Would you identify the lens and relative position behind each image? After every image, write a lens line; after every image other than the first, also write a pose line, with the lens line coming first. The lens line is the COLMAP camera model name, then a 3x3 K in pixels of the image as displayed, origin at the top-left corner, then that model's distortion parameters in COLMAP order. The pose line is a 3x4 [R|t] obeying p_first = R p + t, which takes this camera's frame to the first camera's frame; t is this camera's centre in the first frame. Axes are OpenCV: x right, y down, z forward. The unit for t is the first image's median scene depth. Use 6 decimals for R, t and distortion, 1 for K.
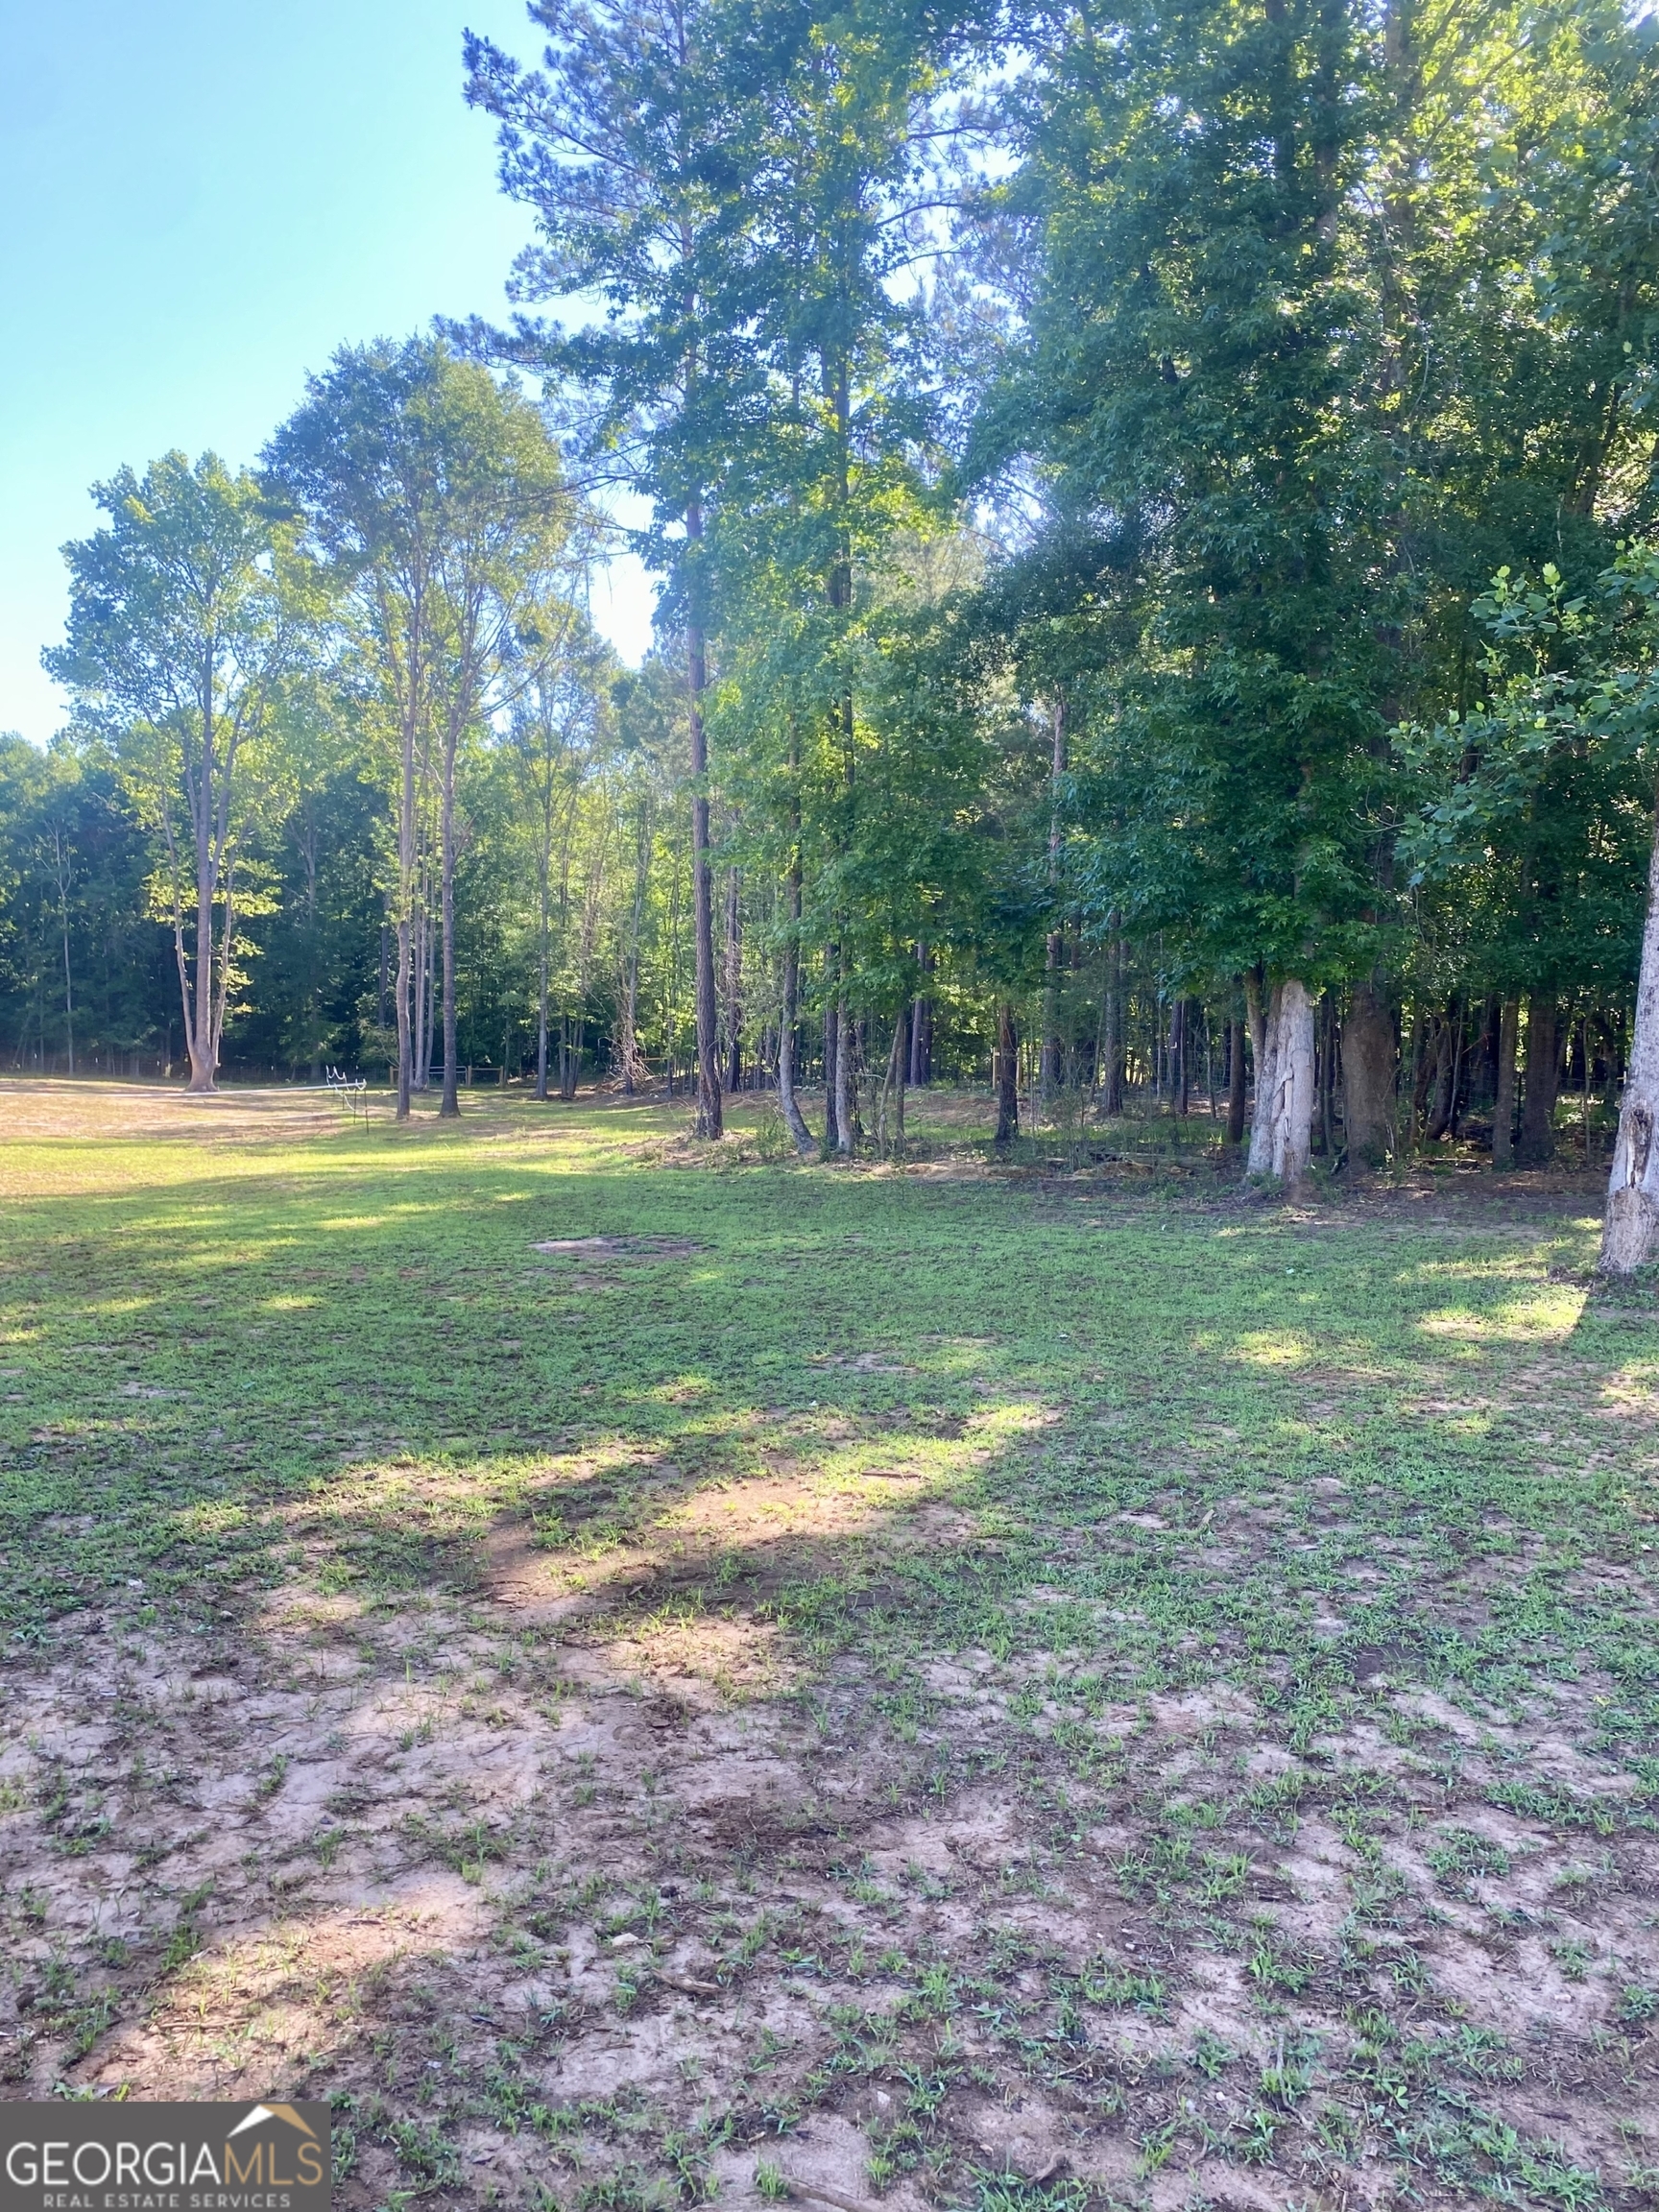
lens RADIAL K [[1671.9, 0, 829.5], [0, 1671.9, 1106.0], [0, 0, 1]] dist [0.000562, 0.002460]
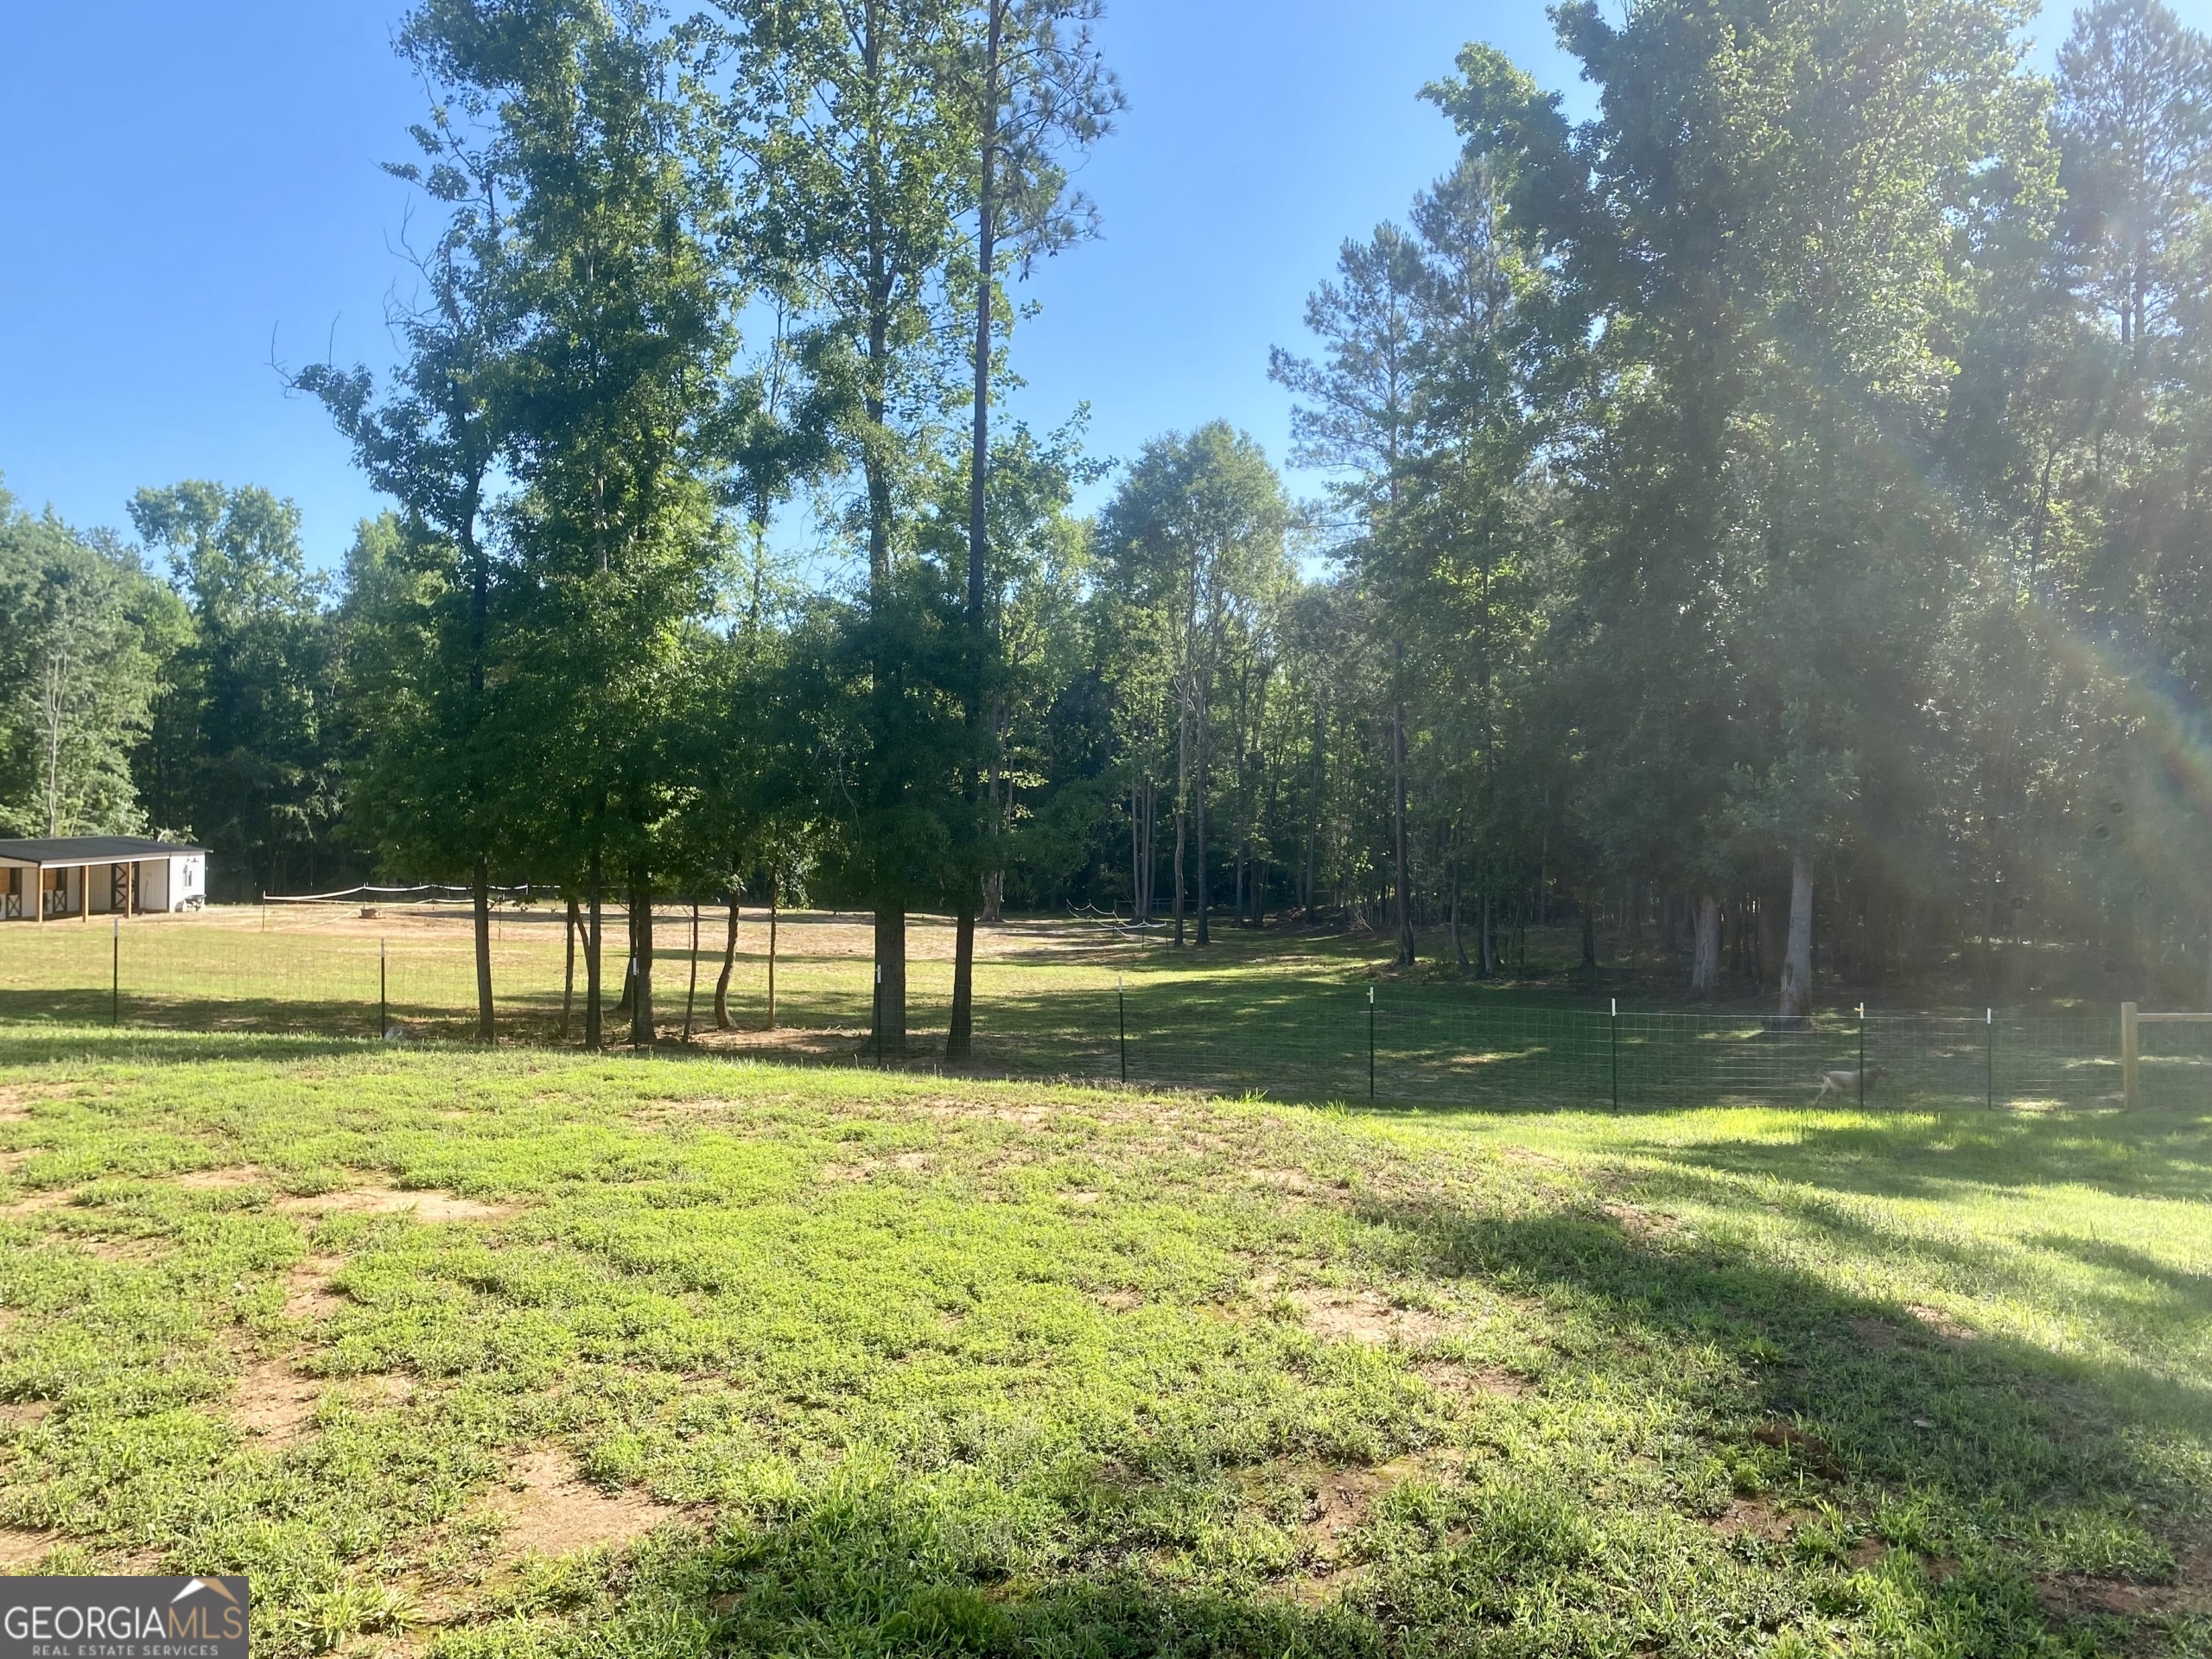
lens RADIAL K [[1671.9, 0, 1106.0], [0, 1671.9, 829.5], [0, 0, 1]] dist [0.000562, 0.002460]
pose [[0.978986, -0.000230, -0.203926, -0.024657], [-0.011012, 0.998481, -0.053989, -0.023507], [0.203628, 0.055100, 0.977497, -0.761565]]
